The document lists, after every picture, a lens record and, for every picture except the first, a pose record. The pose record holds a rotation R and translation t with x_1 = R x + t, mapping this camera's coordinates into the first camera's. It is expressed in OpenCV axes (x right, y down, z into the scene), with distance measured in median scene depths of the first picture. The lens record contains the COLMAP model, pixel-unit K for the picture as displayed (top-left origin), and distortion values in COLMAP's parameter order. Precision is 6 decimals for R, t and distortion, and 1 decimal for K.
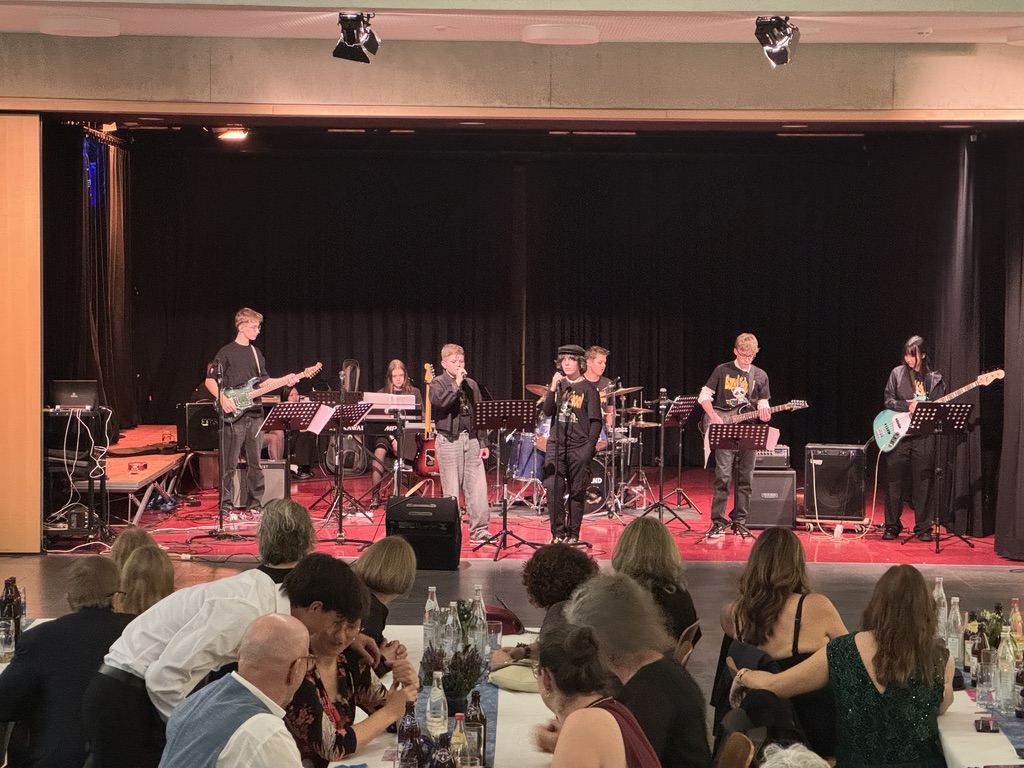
lens RADIAL K [[2321.6, 0, 512.0], [0, 2321.6, 384.0], [0, 0, 1]] dist [0.132754, 0.499300]
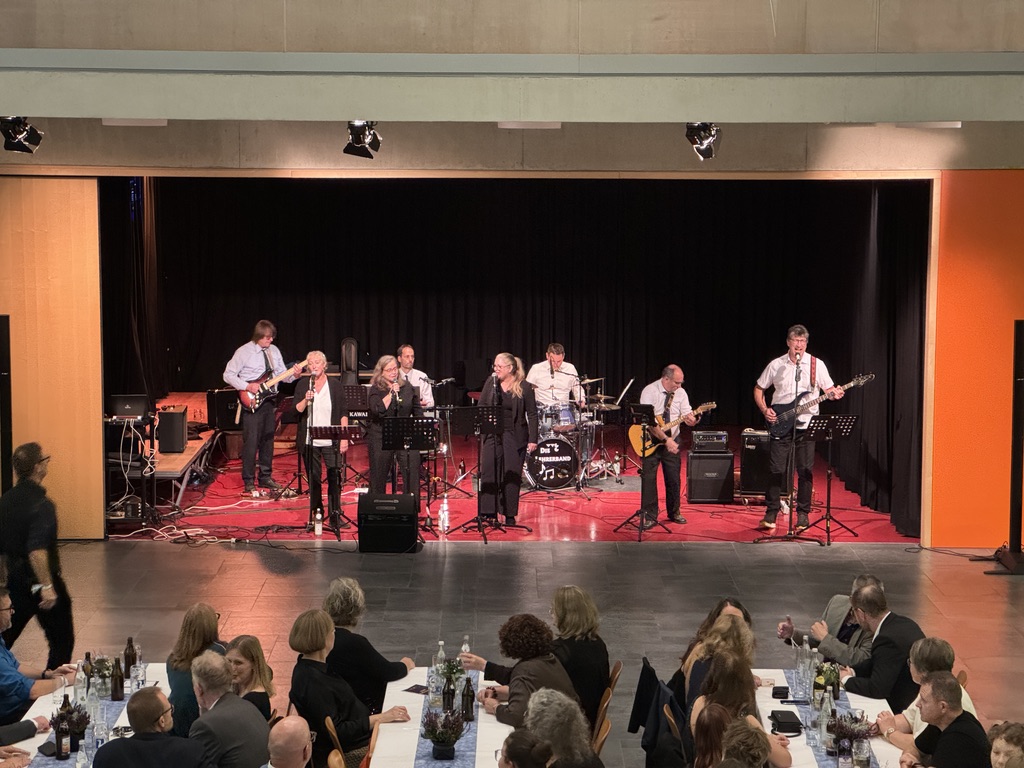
lens RADIAL K [[2321.6, 0, 512.0], [0, 2321.6, 384.0], [0, 0, 1]] dist [0.132754, 0.499300]
pose [[0.999967, -0.007402, 0.003229, 0.006210], [0.007175, 0.997838, 0.065335, -0.084438], [-0.003706, -0.065309, 0.997858, -0.199499]]
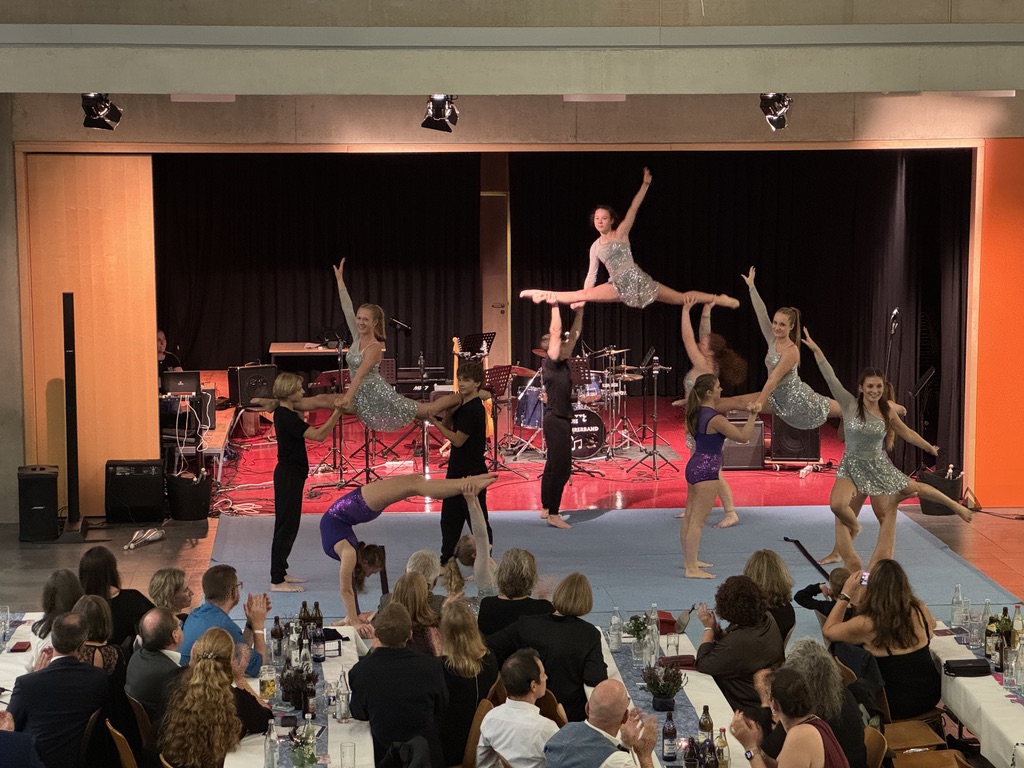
lens RADIAL K [[2331.0, 0, 516.7], [0, 2331.0, 401.3], [0, 0, 1]] dist [0.117645, 0.712255]
pose [[0.997180, -0.024029, 0.071092, -0.101289], [0.018167, 0.996468, 0.081982, -0.082264], [-0.072811, -0.080459, 0.994095, -0.215898]]
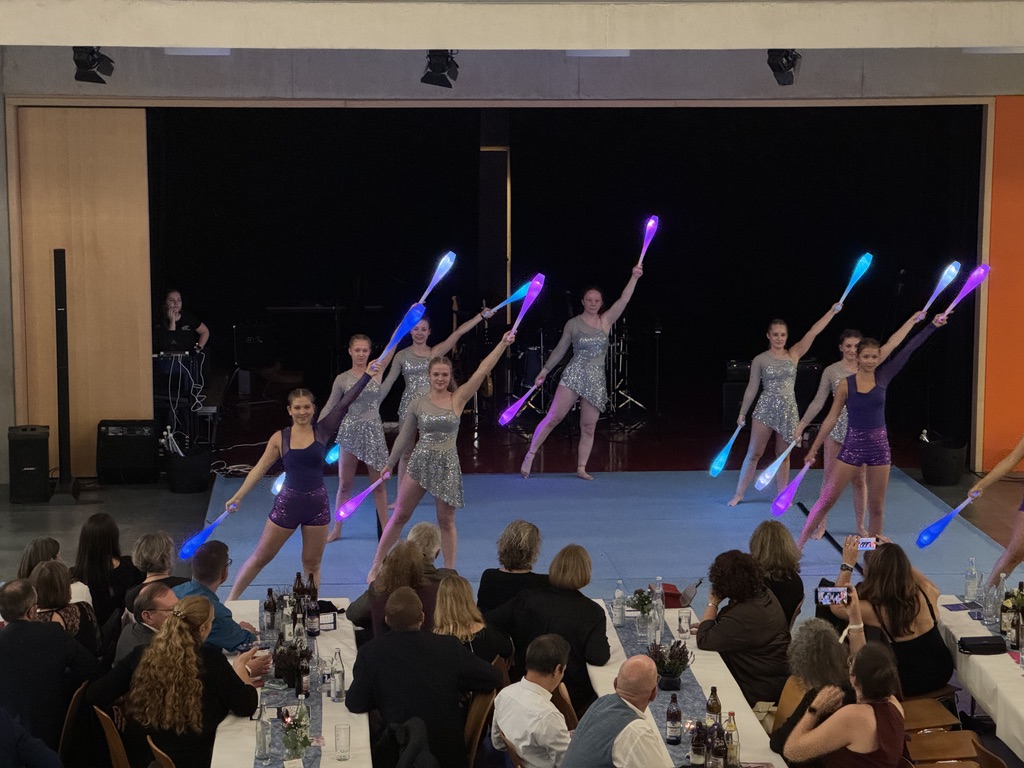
lens RADIAL K [[2321.6, 0, 512.0], [0, 2321.6, 384.0], [0, 0, 1]] dist [0.132754, 0.499300]
pose [[0.997326, -0.020753, 0.070076, -0.100742], [0.014023, 0.995360, 0.095198, -0.084705], [-0.071726, -0.093961, 0.992989, -0.189445]]
